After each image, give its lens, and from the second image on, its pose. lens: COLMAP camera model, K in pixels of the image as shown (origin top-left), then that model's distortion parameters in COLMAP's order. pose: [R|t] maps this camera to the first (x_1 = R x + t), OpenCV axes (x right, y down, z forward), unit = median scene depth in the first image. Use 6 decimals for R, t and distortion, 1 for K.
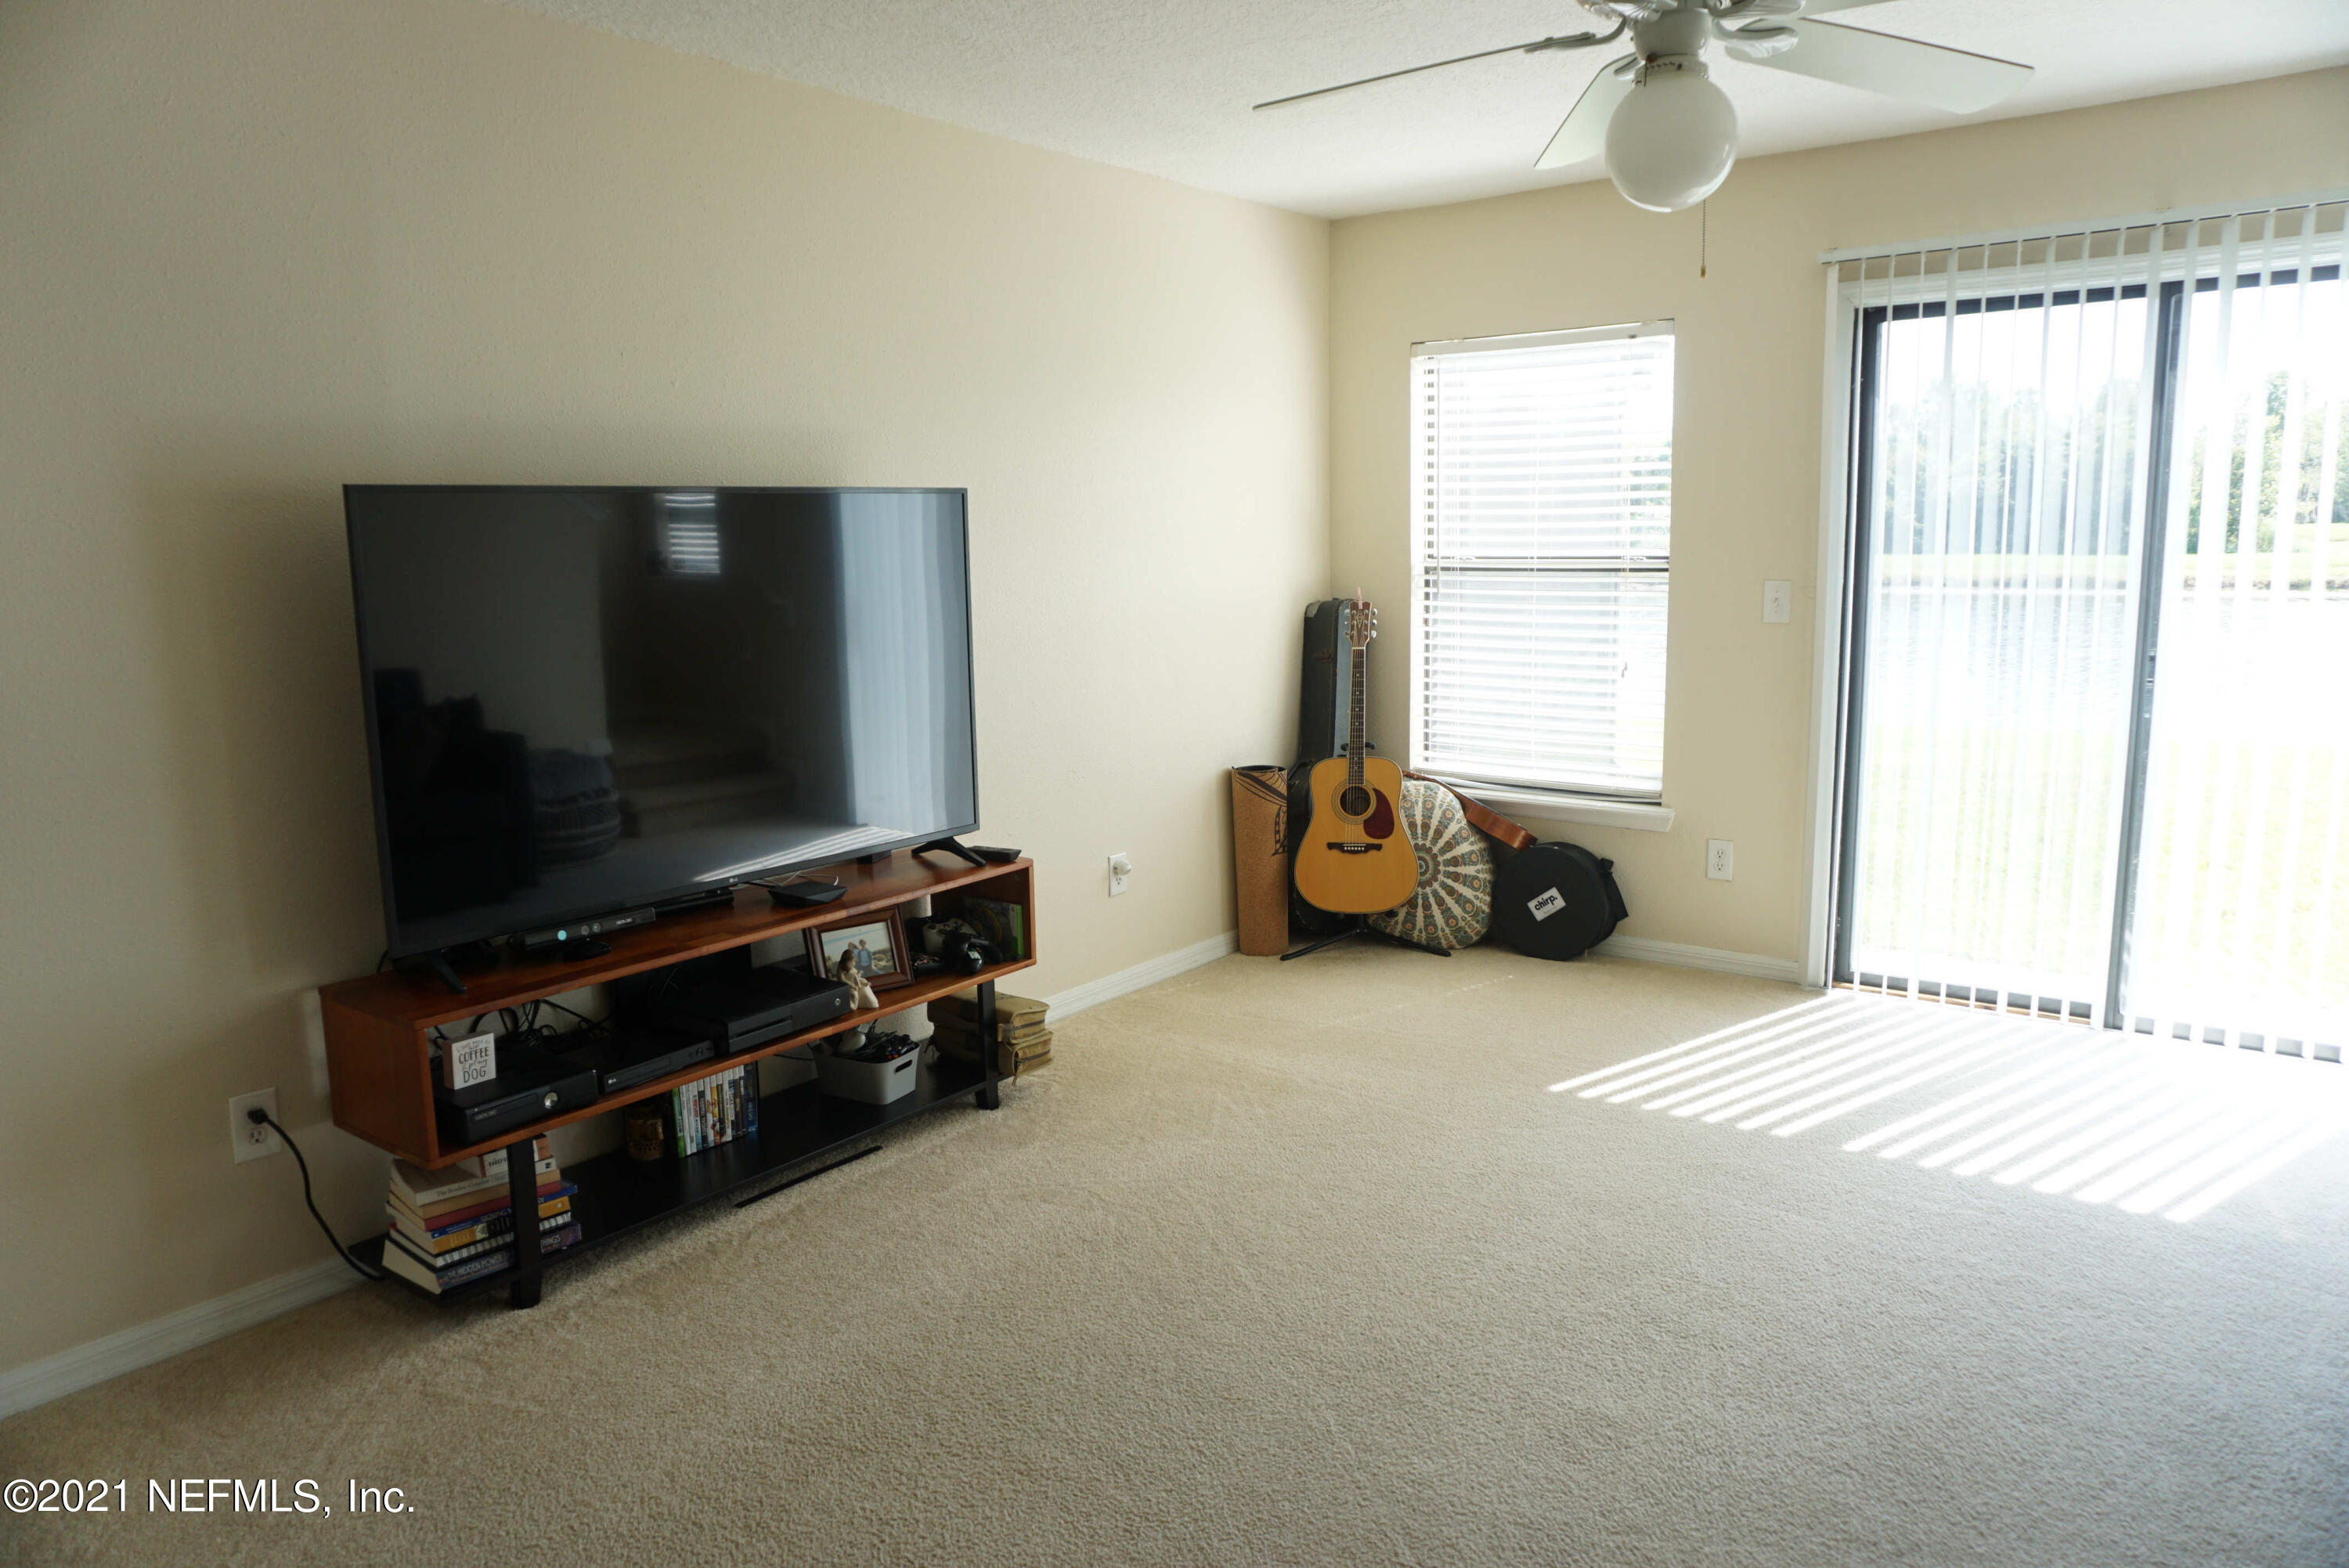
lens RADIAL K [[1546.6, 0, 1174.5], [0, 1546.6, 784.0], [0, 0, 1]] dist [-0.043473, 0.006467]
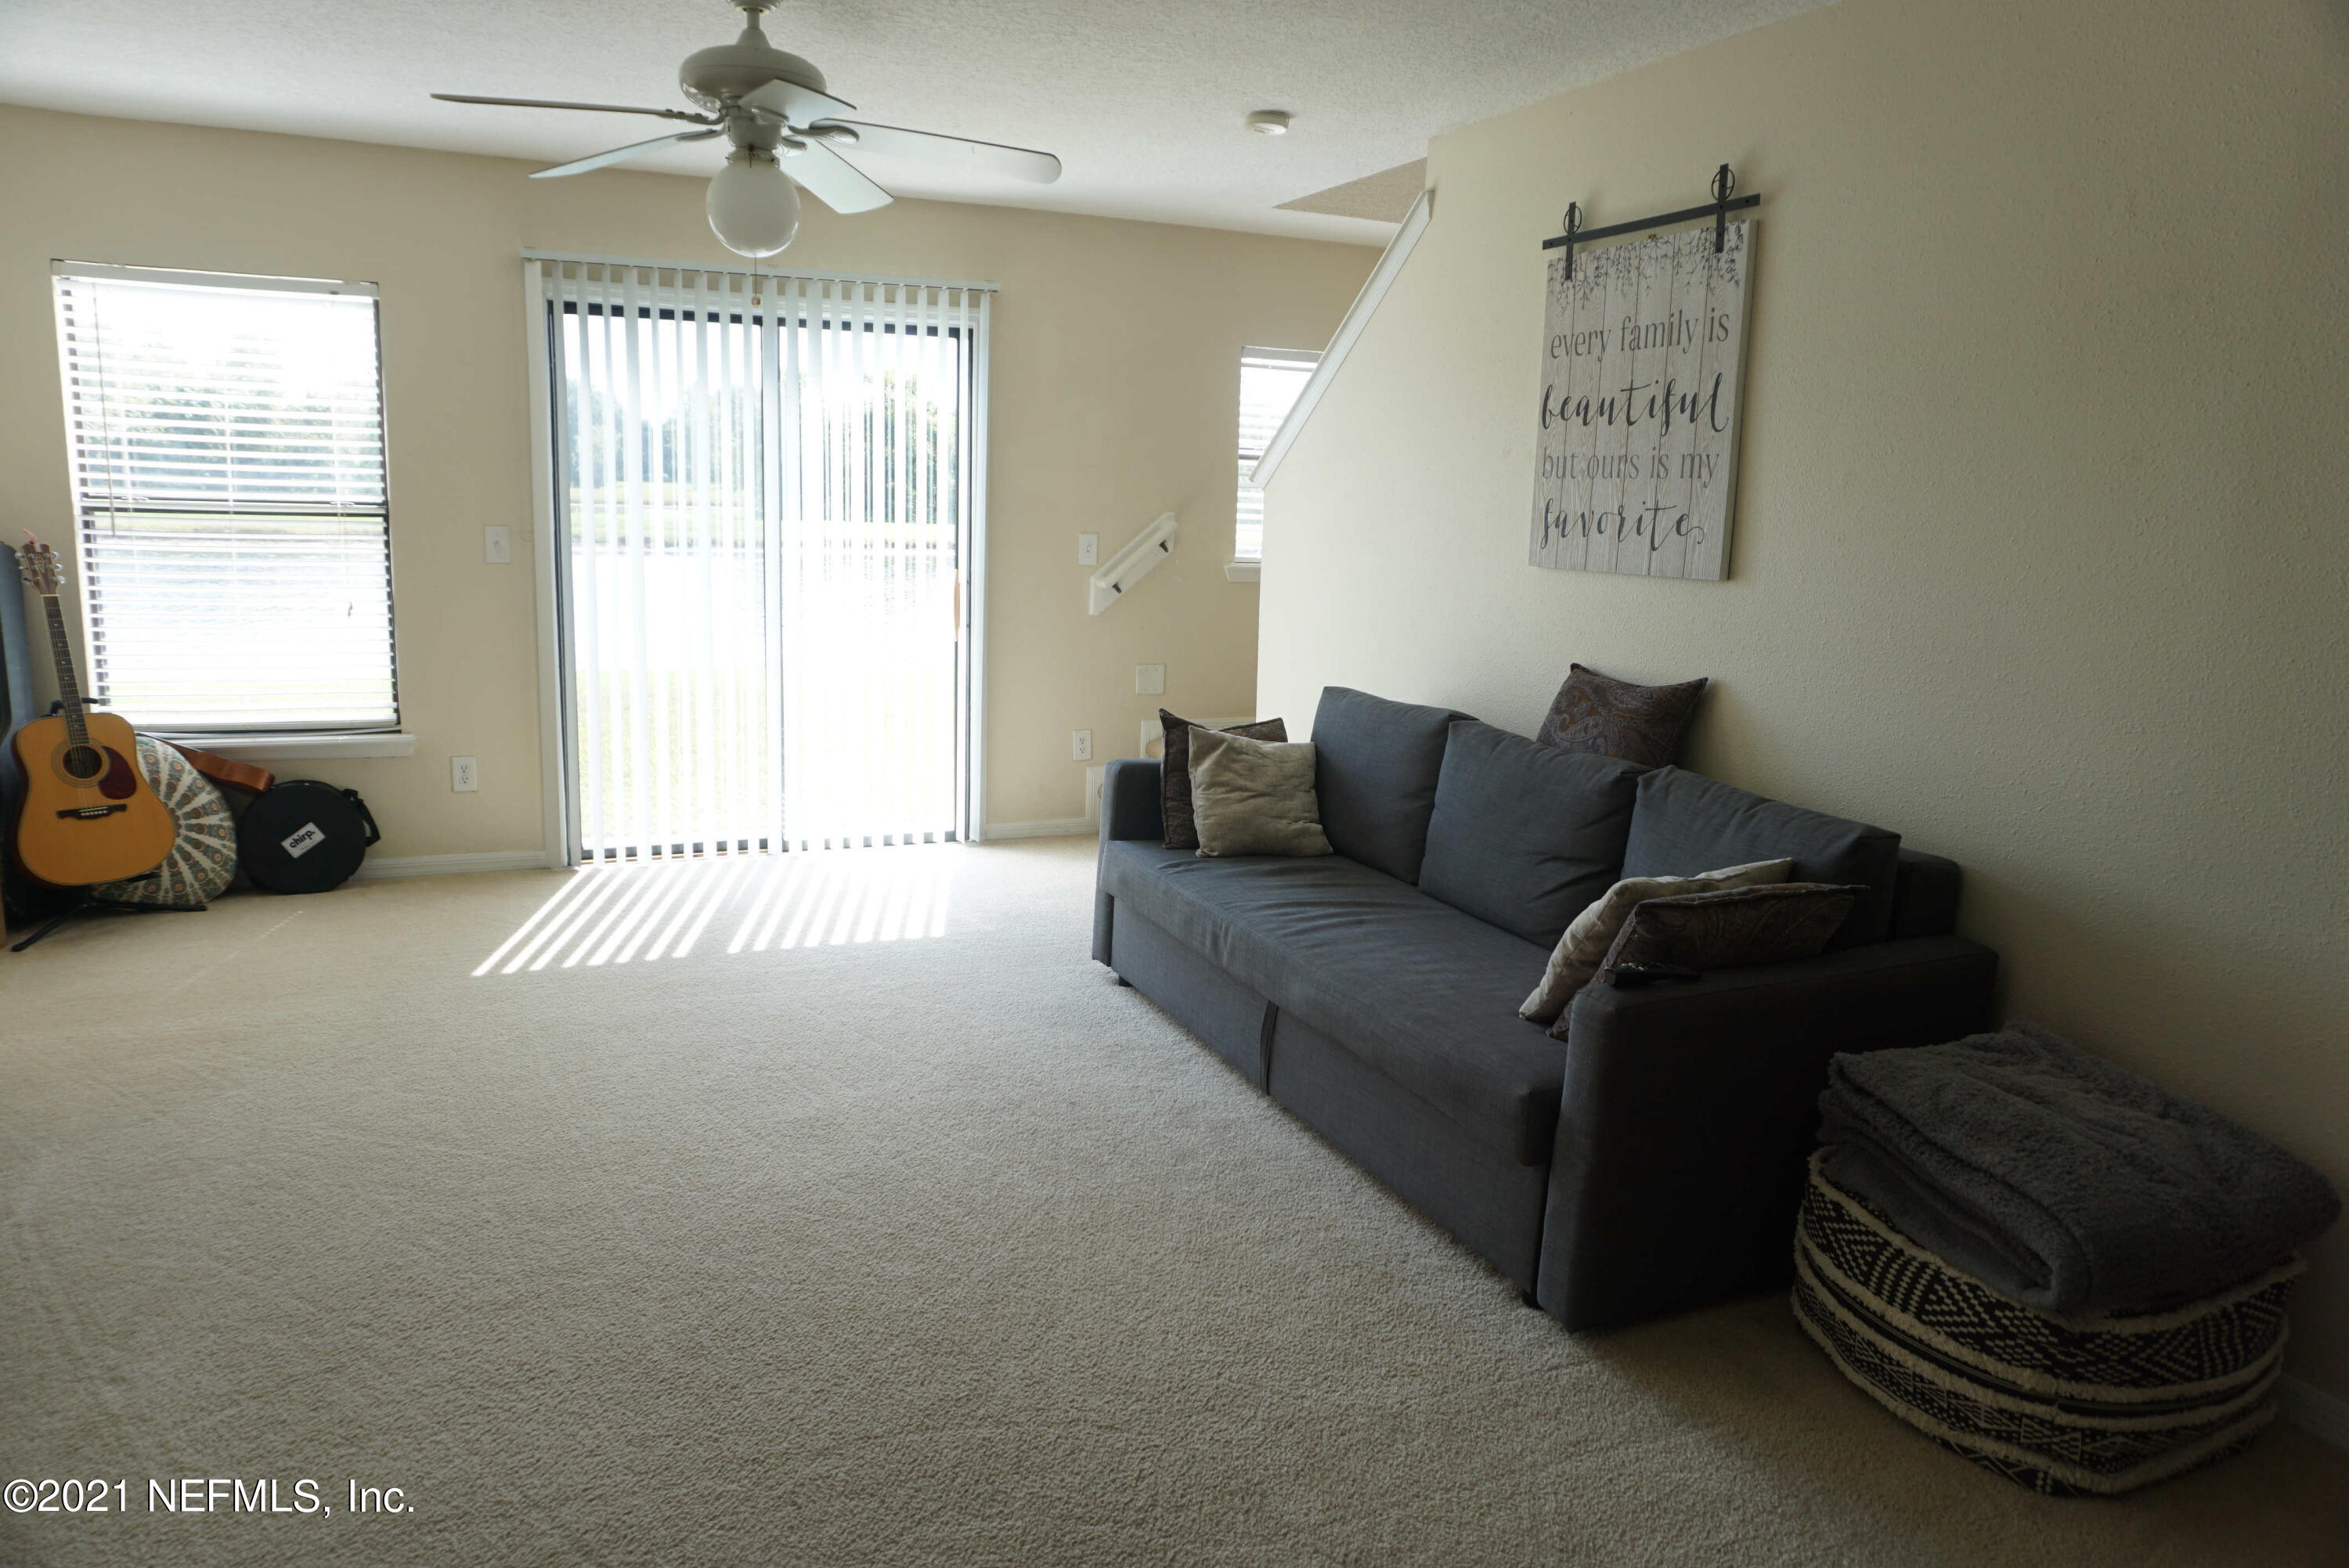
lens RADIAL K [[1546.6, 0, 1174.5], [0, 1546.6, 784.0], [0, 0, 1]] dist [-0.043473, 0.006467]
pose [[0.474131, -0.124878, 0.871553, -0.361355], [0.097597, 0.991244, 0.088935, 0.007139], [-0.875028, 0.042894, 0.482167, 0.001865]]
